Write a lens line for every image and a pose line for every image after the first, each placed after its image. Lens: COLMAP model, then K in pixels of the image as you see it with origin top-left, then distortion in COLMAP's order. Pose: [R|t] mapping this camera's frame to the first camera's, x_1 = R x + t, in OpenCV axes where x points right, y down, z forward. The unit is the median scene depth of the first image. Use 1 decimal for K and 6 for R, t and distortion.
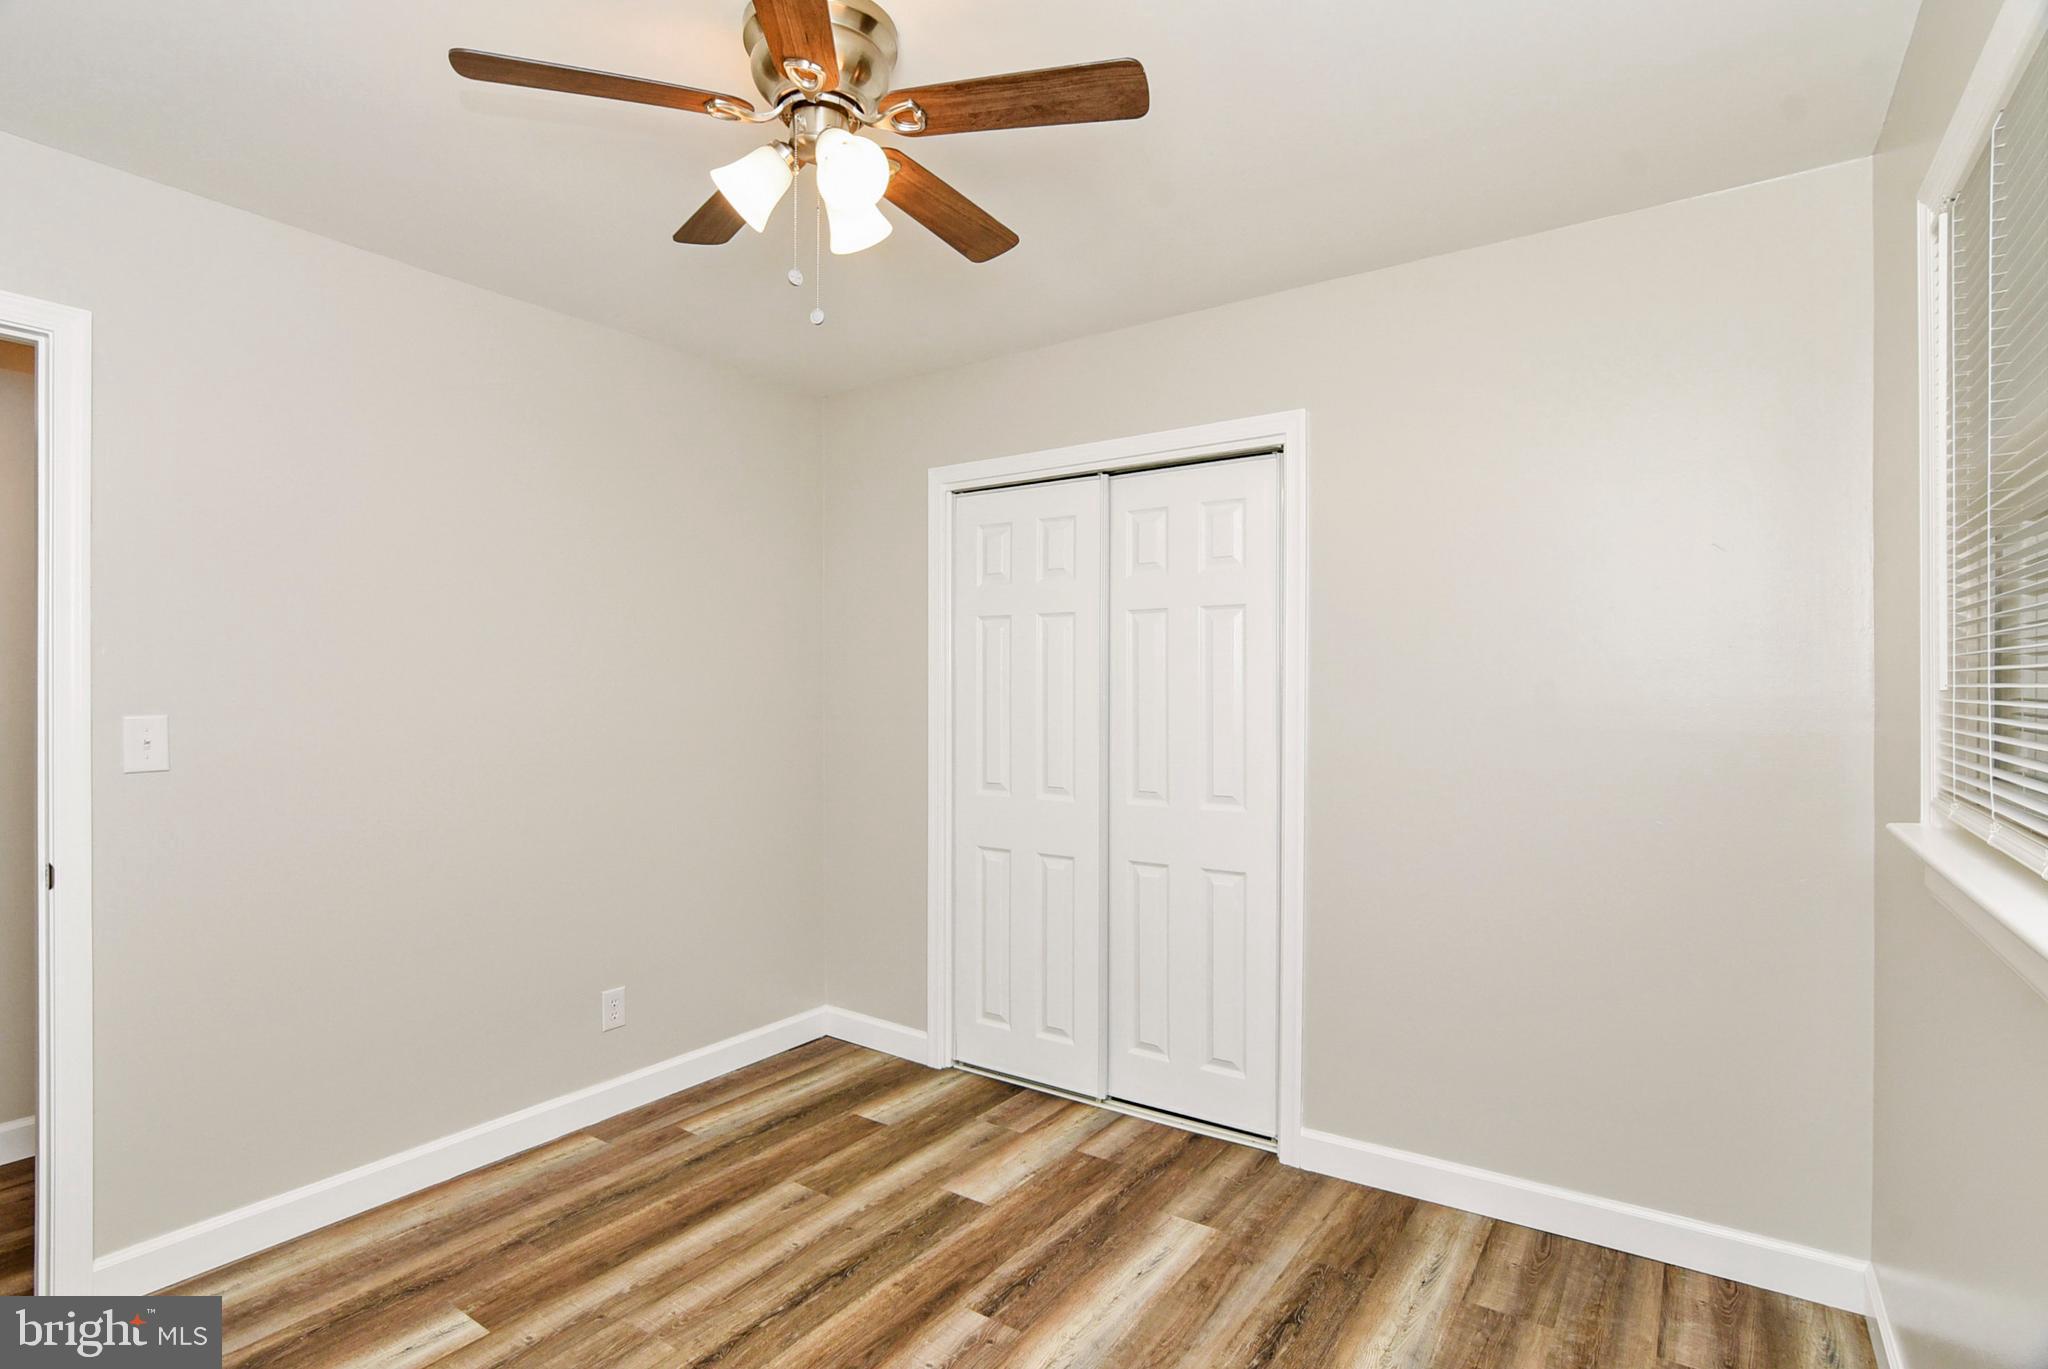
lens RADIAL K [[1009.9, 0, 1019.3], [0, 1009.9, 687.7], [0, 0, 1]] dist [-0.026775, 0.008234]
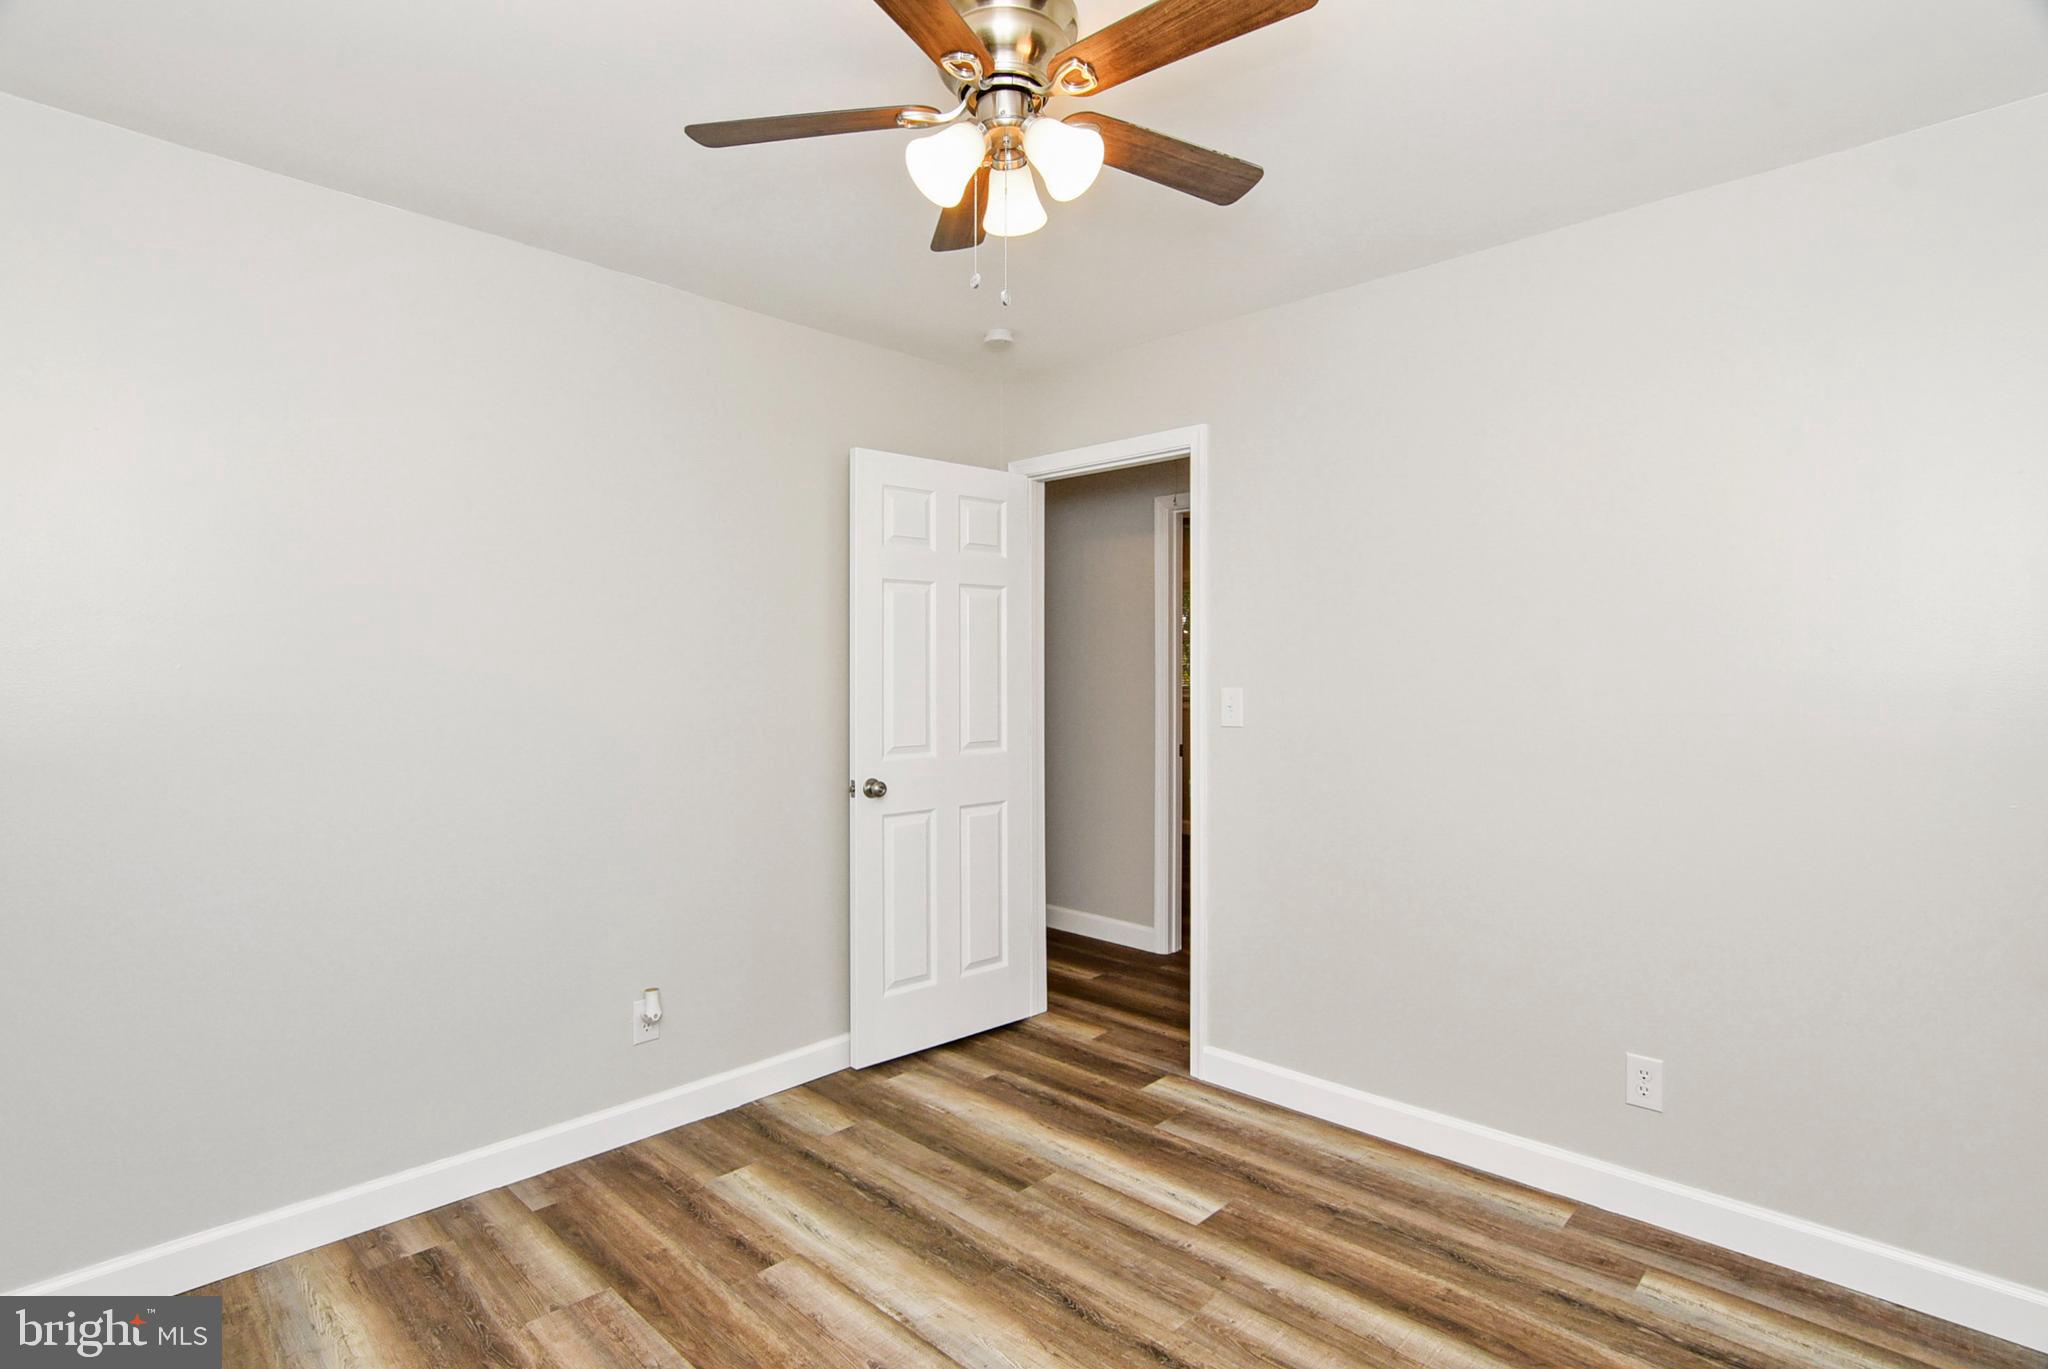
lens RADIAL K [[1009.9, 0, 991.3], [0, 1009.9, 656.1], [0, 0, 1]] dist [-0.026775, 0.008234]
pose [[-0.174884, -0.013830, -0.984492, 0.547449], [0.008761, 0.999840, -0.015601, 0.001831], [0.984550, -0.011353, -0.174735, 0.803931]]
